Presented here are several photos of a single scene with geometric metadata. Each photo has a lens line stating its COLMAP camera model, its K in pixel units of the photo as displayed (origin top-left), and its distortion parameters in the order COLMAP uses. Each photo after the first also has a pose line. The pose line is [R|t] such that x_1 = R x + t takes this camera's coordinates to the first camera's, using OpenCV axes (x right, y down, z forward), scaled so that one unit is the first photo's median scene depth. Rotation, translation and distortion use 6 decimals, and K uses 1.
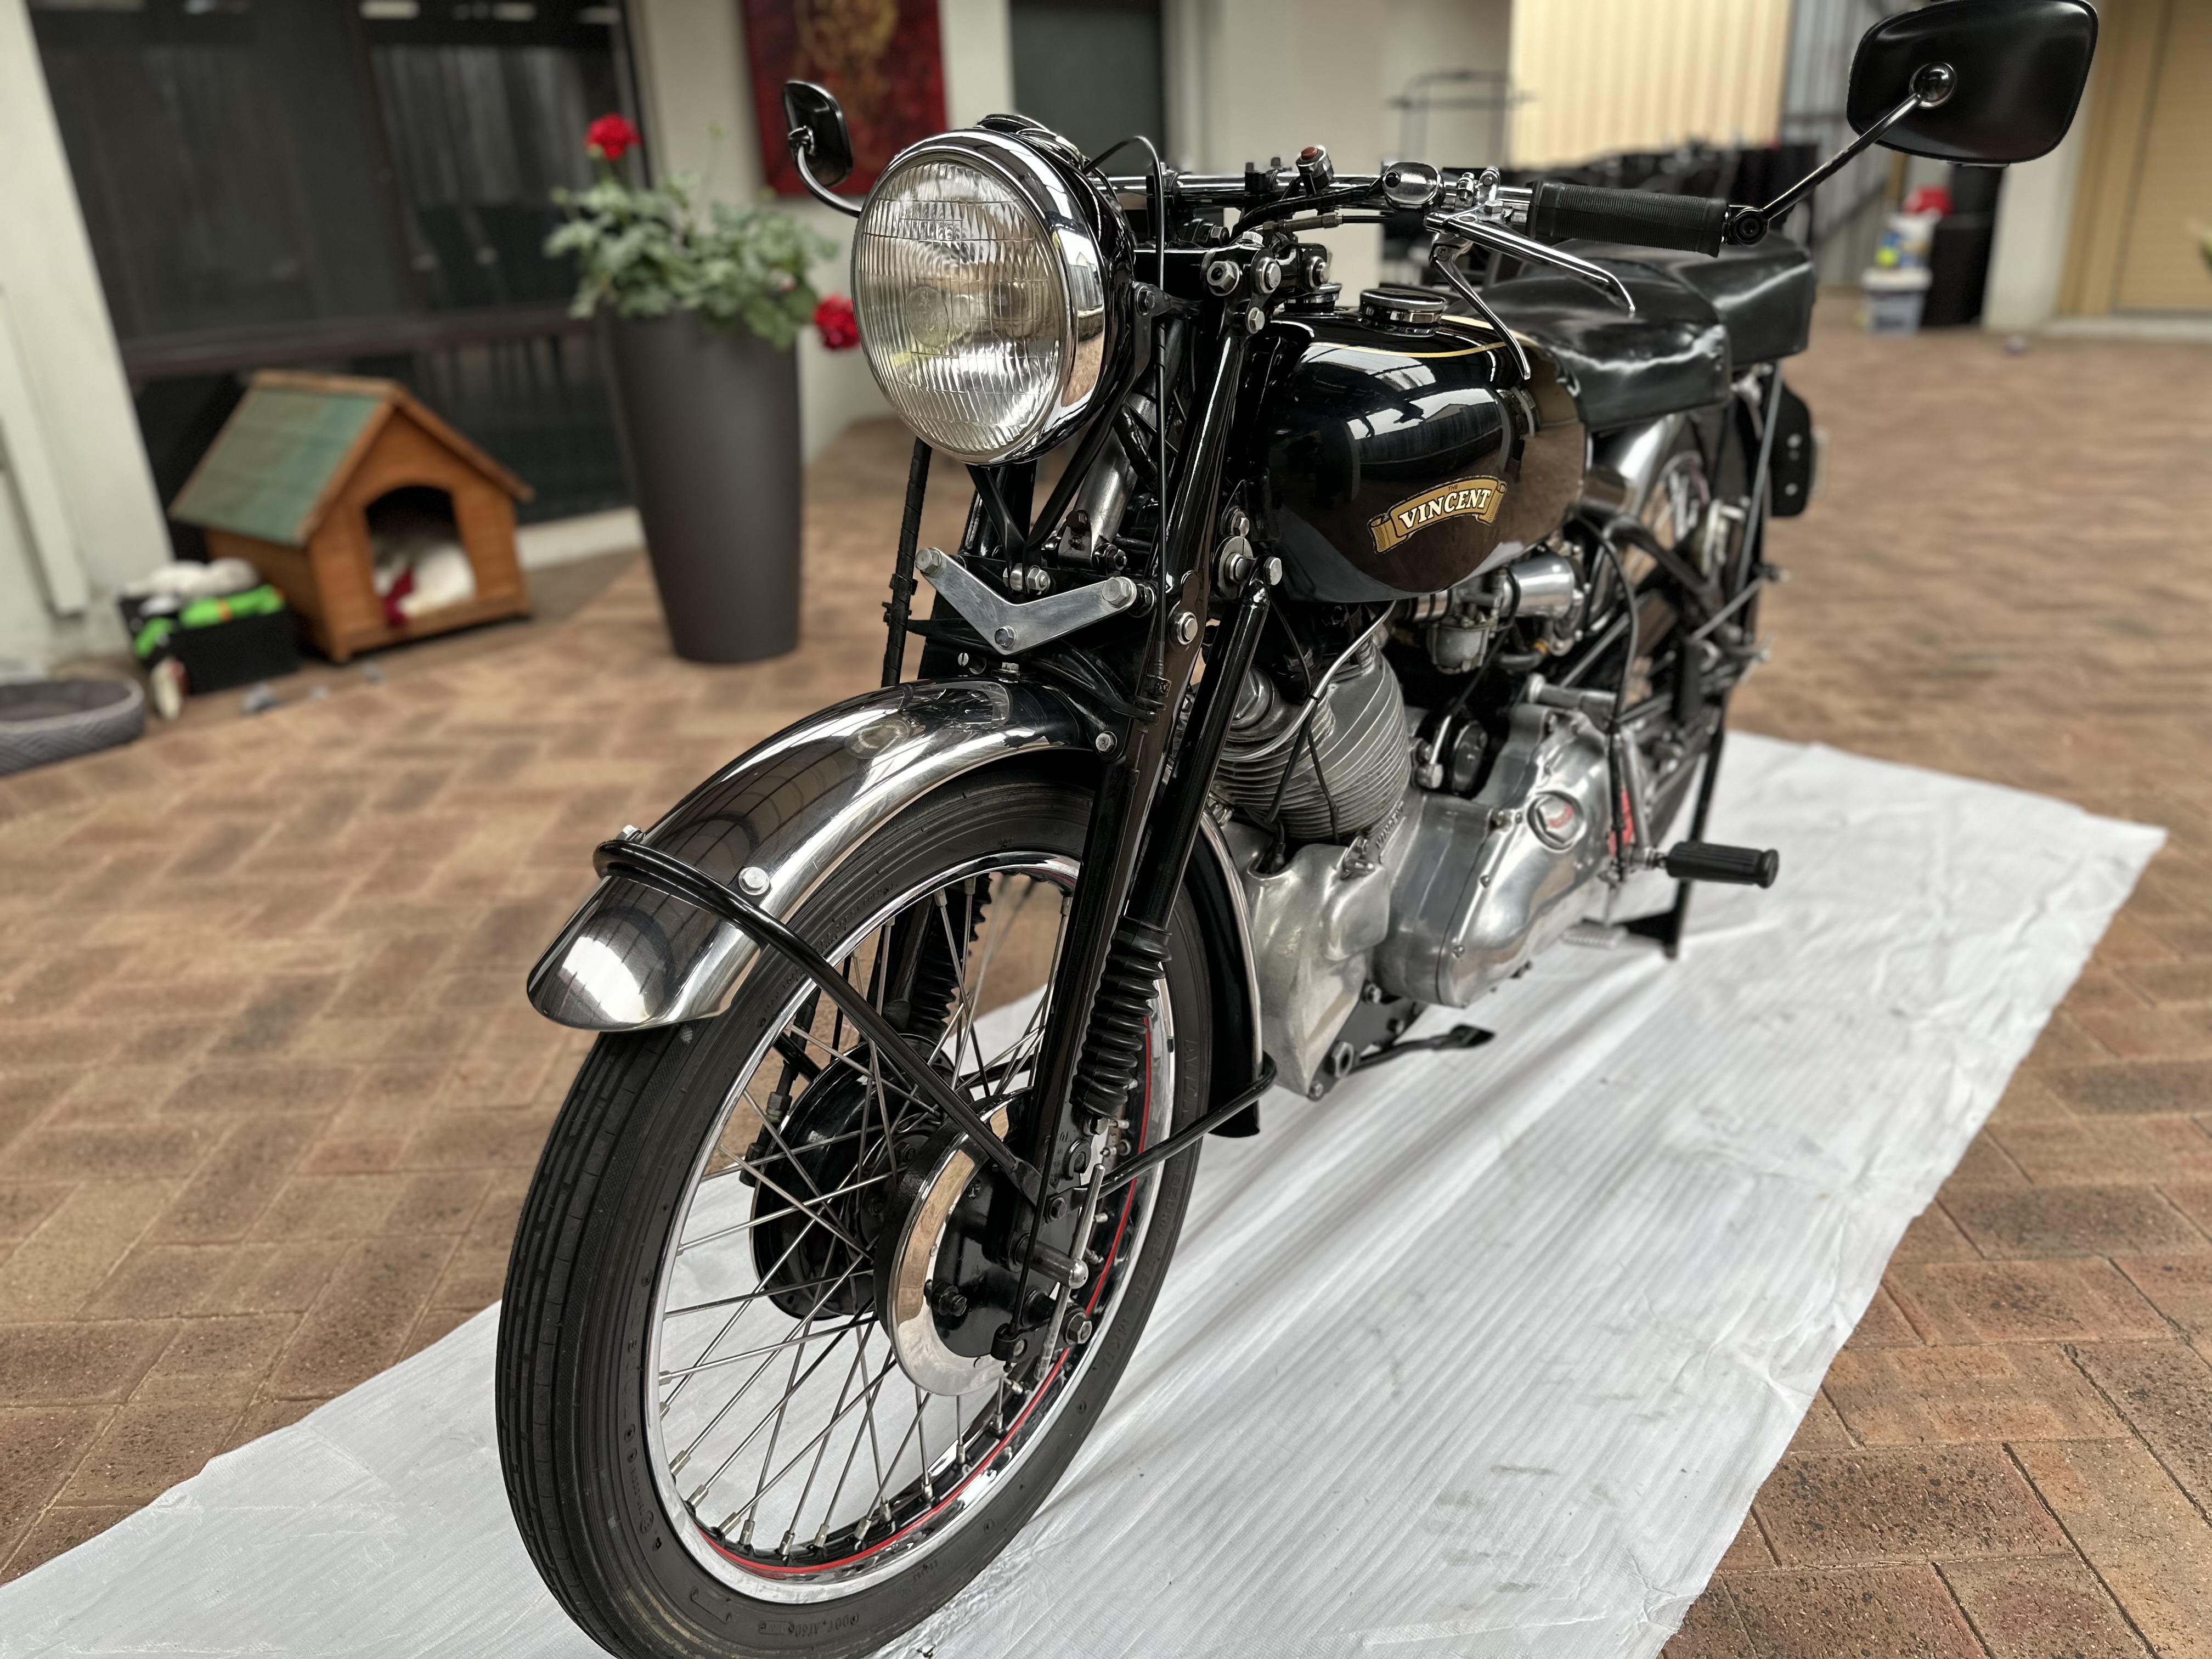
lens RADIAL K [[1574.7, 0, 1118.2], [0, 1574.7, 830.4], [0, 0, 1]] dist [0.011322, 0.004695]
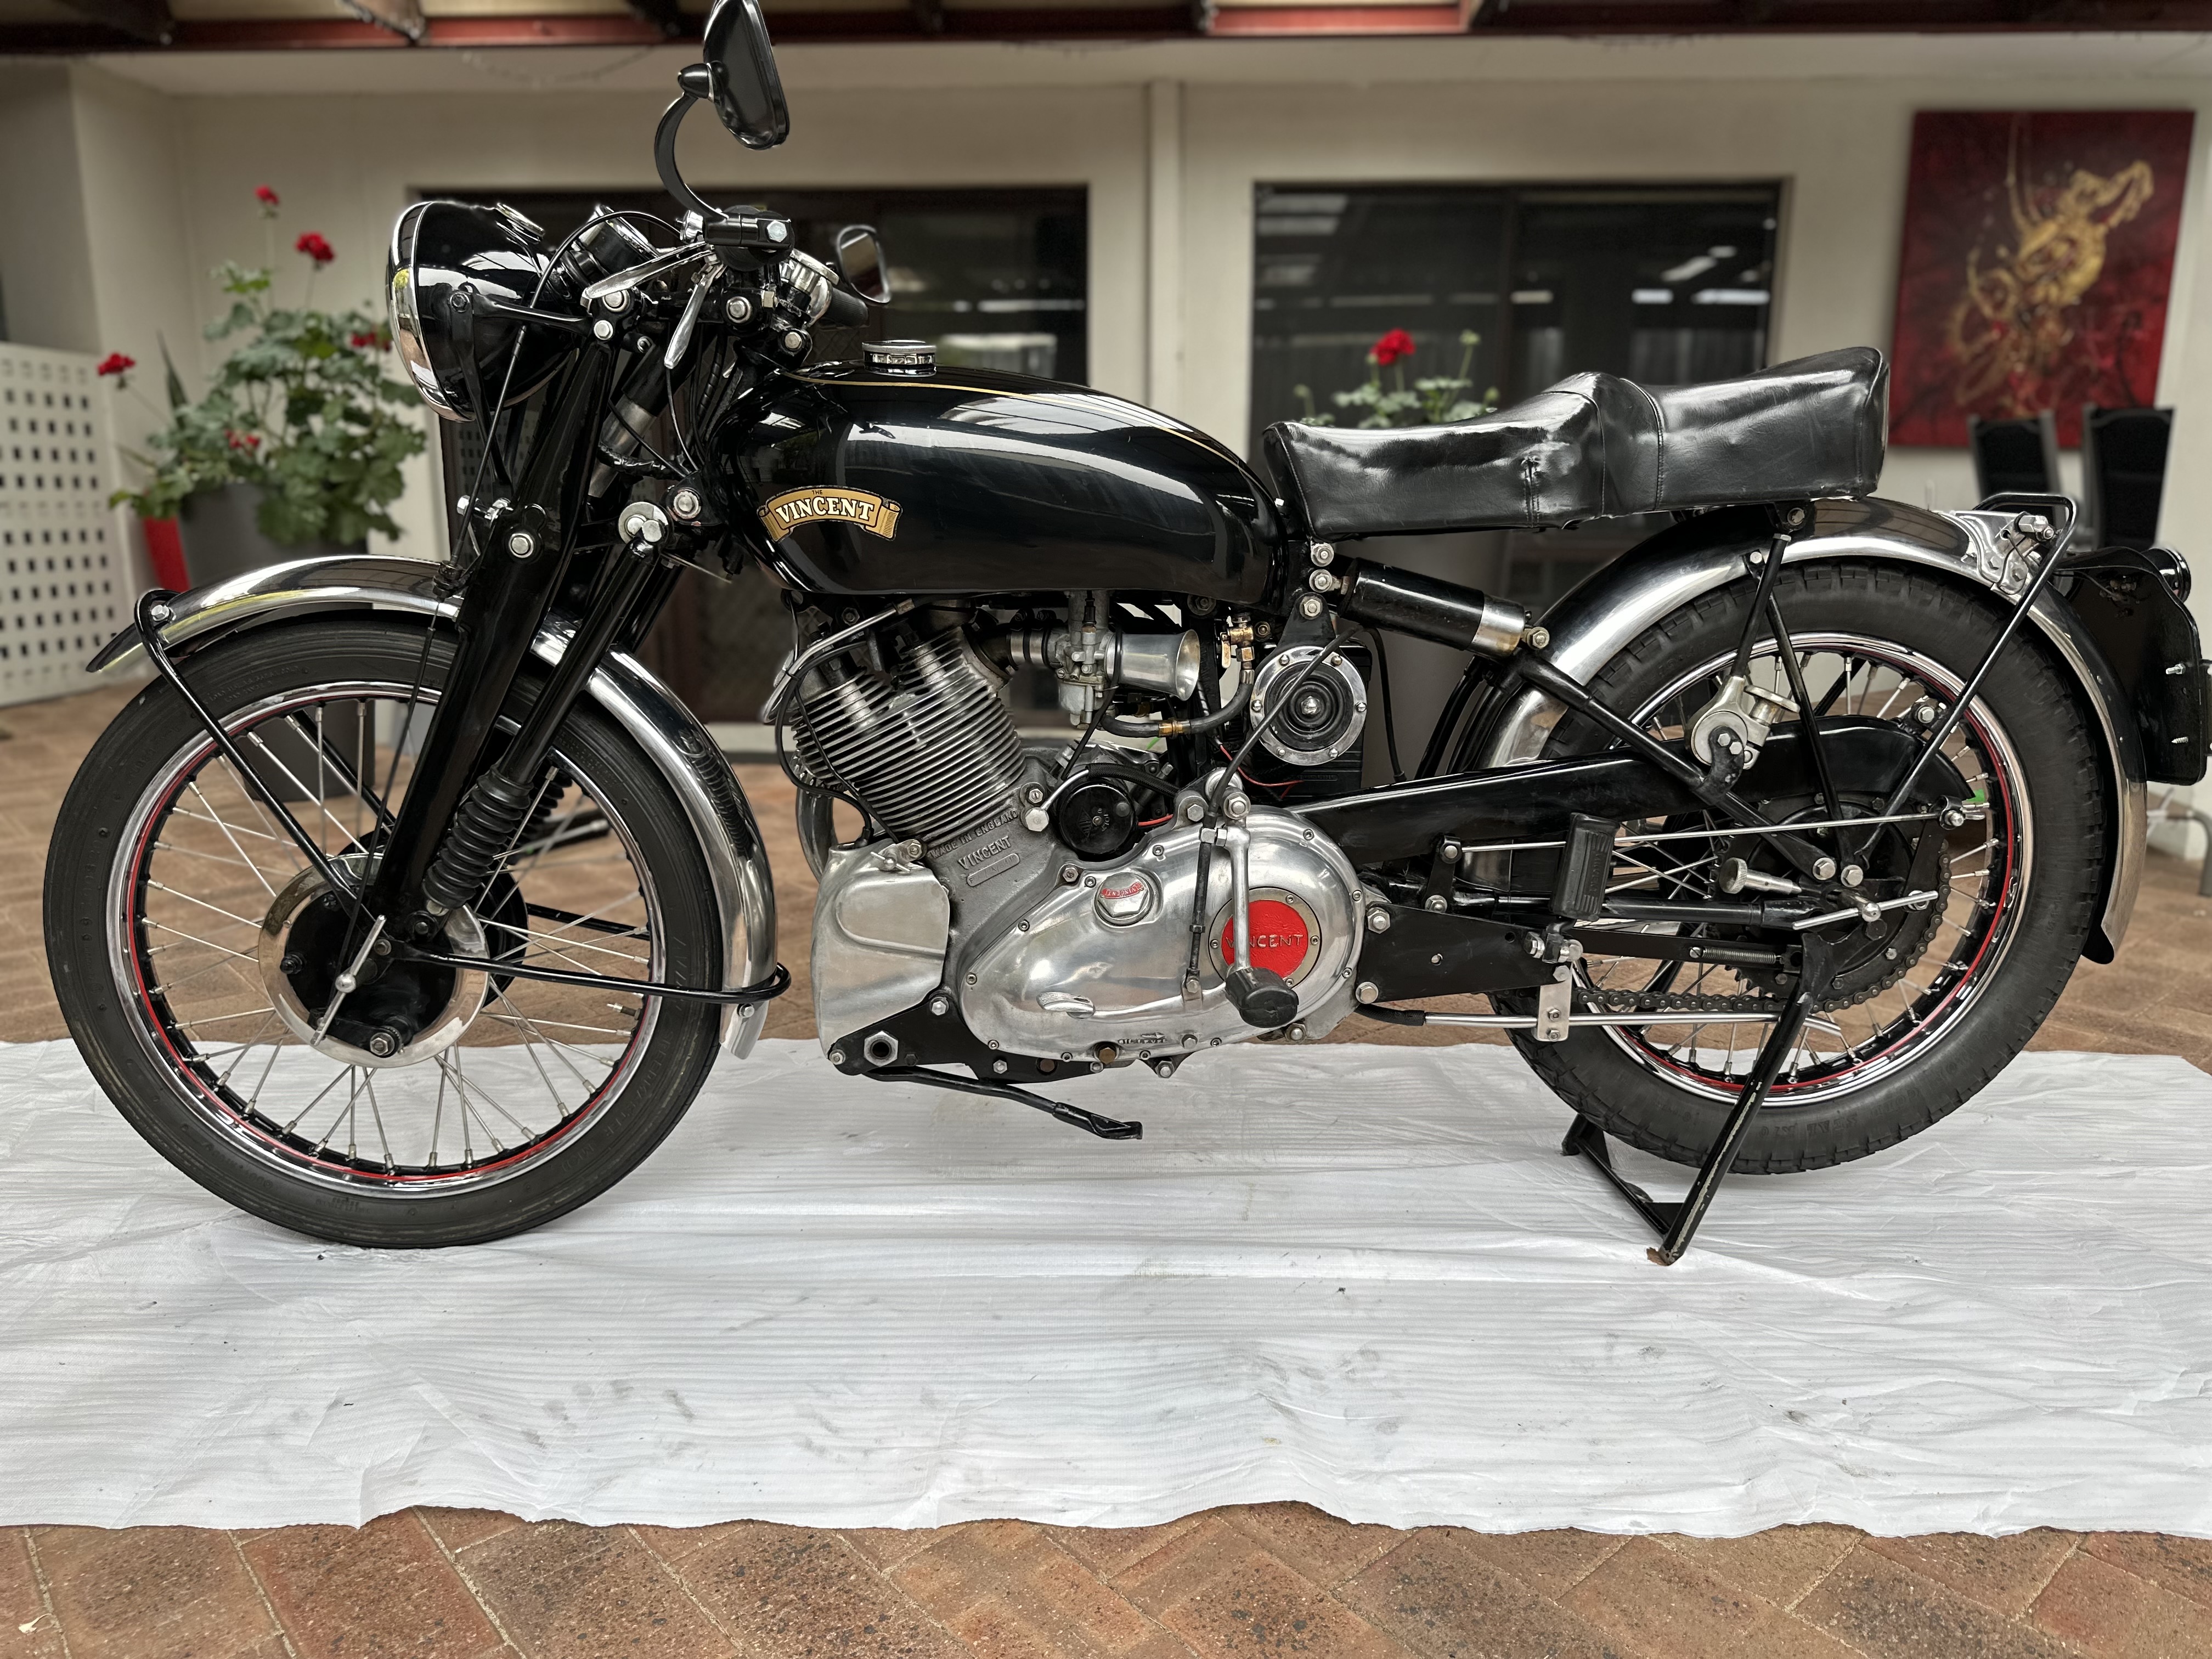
lens RADIAL K [[1563.8, 0, 1114.6], [0, 1563.8, 830.3], [0, 0, 1]] dist [0.019408, -0.003461]
pose [[0.645706, 0.199549, -0.737051, 0.865313], [-0.320240, 0.947028, -0.024153, -0.017570], [0.693188, 0.251629, 0.675405, 0.304968]]
